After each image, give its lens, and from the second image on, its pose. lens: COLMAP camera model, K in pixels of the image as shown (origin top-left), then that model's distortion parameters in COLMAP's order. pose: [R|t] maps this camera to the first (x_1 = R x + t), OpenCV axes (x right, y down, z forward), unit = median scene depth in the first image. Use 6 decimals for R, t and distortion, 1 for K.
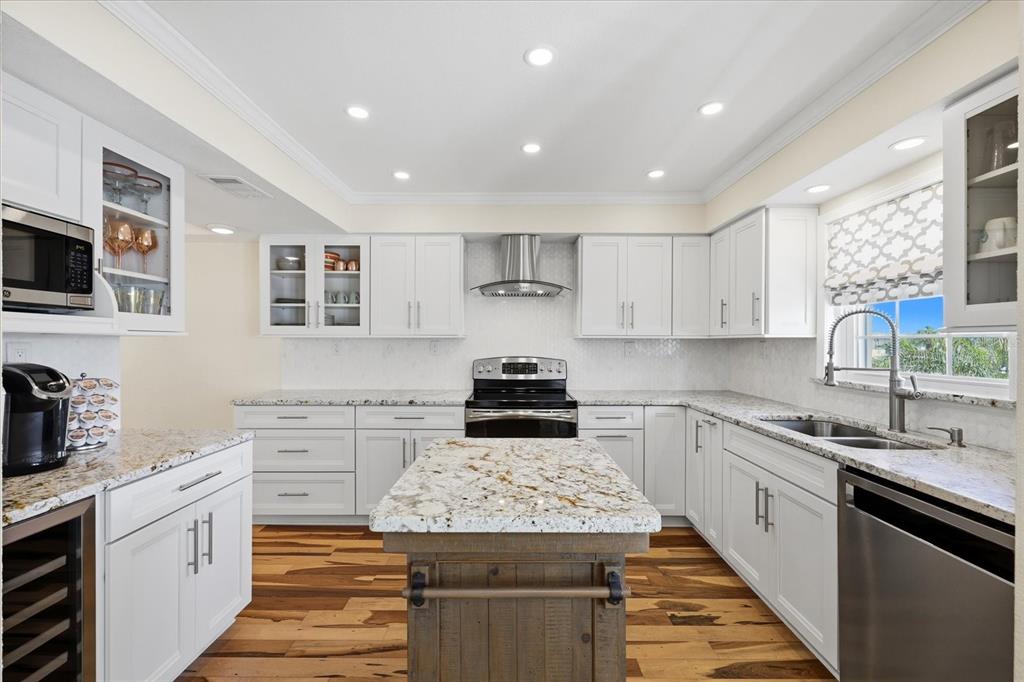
lens RADIAL K [[406.1, 0, 509.7], [0, 406.1, 341.7], [0, 0, 1]] dist [-0.002910, 0.000156]
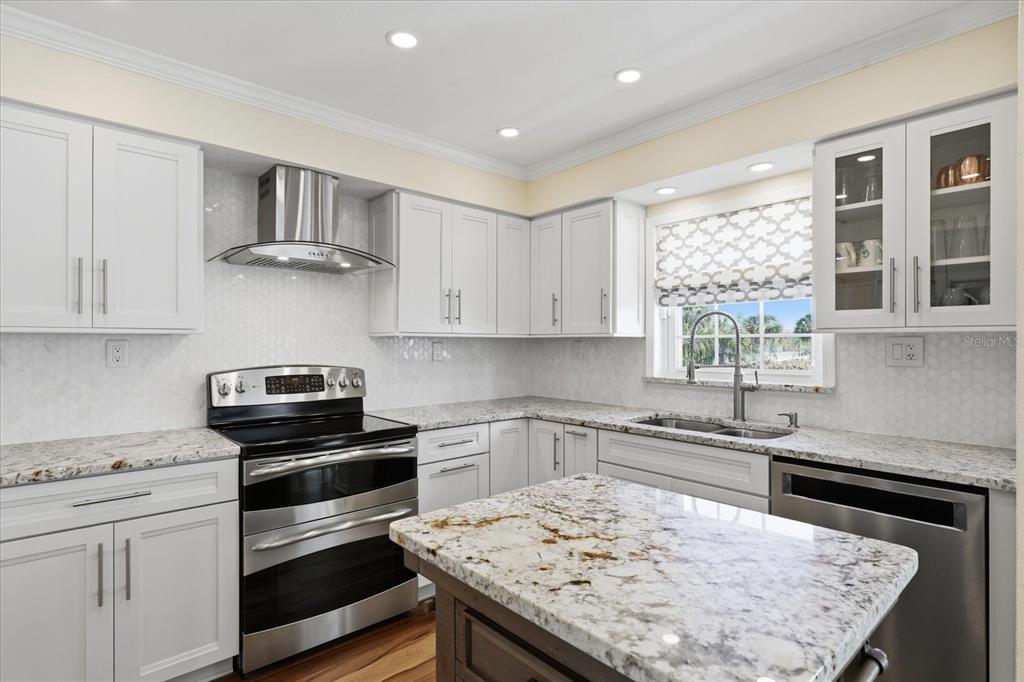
lens RADIAL K [[507.2, 0, 510.6], [0, 507.2, 341.6], [0, 0, 1]] dist [-0.004629, 0.001833]
pose [[0.751643, -0.000615, 0.659570, -0.356041], [0.000897, 1.000000, -0.000090, 0.001131], [-0.659570, 0.000660, 0.751643, 0.288381]]
